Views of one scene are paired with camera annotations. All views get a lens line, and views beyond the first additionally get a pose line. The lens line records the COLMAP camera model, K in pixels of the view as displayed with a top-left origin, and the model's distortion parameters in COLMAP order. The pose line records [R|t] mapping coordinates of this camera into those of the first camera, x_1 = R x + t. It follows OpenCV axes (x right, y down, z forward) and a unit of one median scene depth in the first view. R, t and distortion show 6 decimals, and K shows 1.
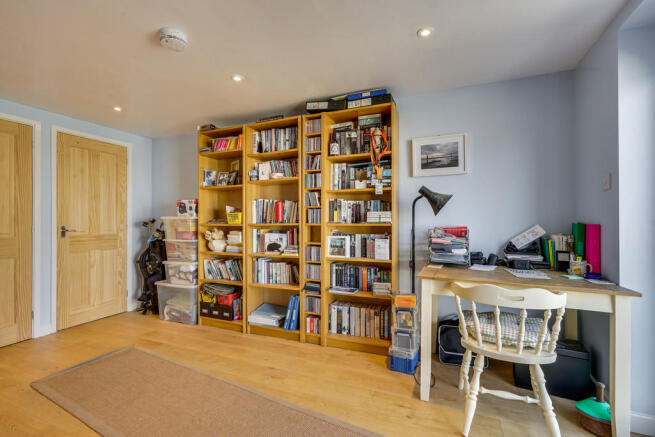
lens RADIAL K [[294.3, 0, 326.5], [0, 294.3, 219.4], [0, 0, 1]] dist [0.001478, 0.000221]
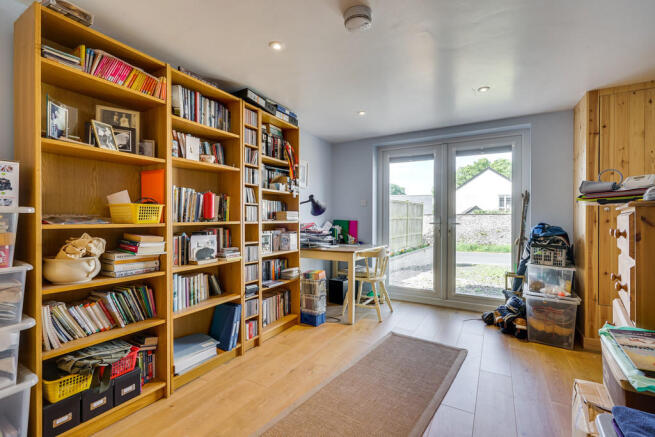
lens RADIAL K [[294.3, 0, 326.5], [0, 294.3, 219.4], [0, 0, 1]] dist [0.001478, 0.000221]
pose [[0.123679, 0.001067, 0.992322, -0.946156], [-0.005308, 0.999986, -0.000414, 0.006230], [-0.992308, -0.005216, 0.123683, 0.644110]]
